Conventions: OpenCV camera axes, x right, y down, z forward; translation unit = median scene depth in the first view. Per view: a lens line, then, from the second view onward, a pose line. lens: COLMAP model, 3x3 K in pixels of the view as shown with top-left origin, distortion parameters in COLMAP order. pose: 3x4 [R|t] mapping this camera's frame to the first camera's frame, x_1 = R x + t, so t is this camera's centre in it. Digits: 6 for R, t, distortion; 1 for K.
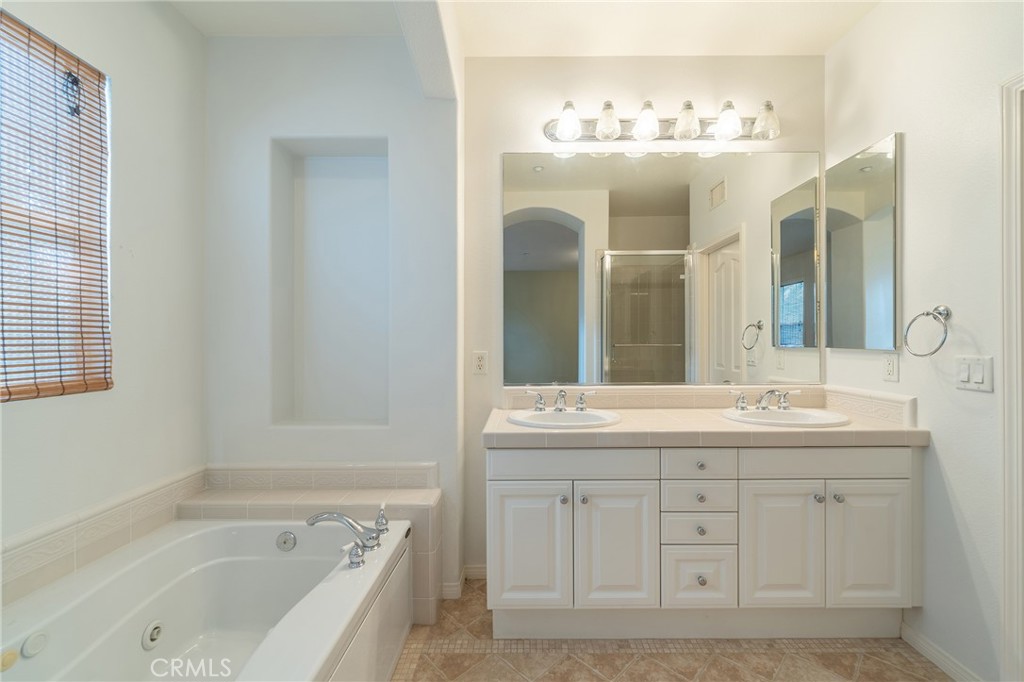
lens RADIAL K [[410.0, 0, 516.2], [0, 410.0, 337.0], [0, 0, 1]] dist [0.000104, -0.000004]
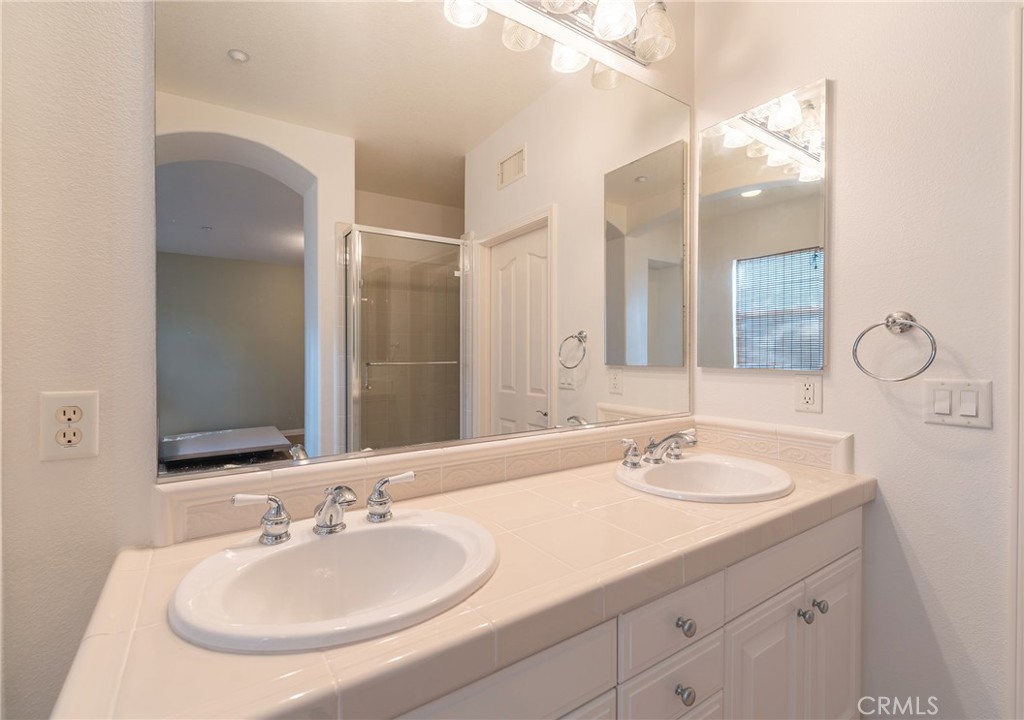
lens RADIAL K [[455.5, 0, 515.4], [0, 455.5, 357.3], [0, 0, 1]] dist [-0.010593, -0.000169]
pose [[0.814667, -0.002211, 0.579925, -0.004938], [-0.005190, 0.999925, 0.011103, 0.000749], [-0.579906, -0.012055, 0.814594, 0.524051]]
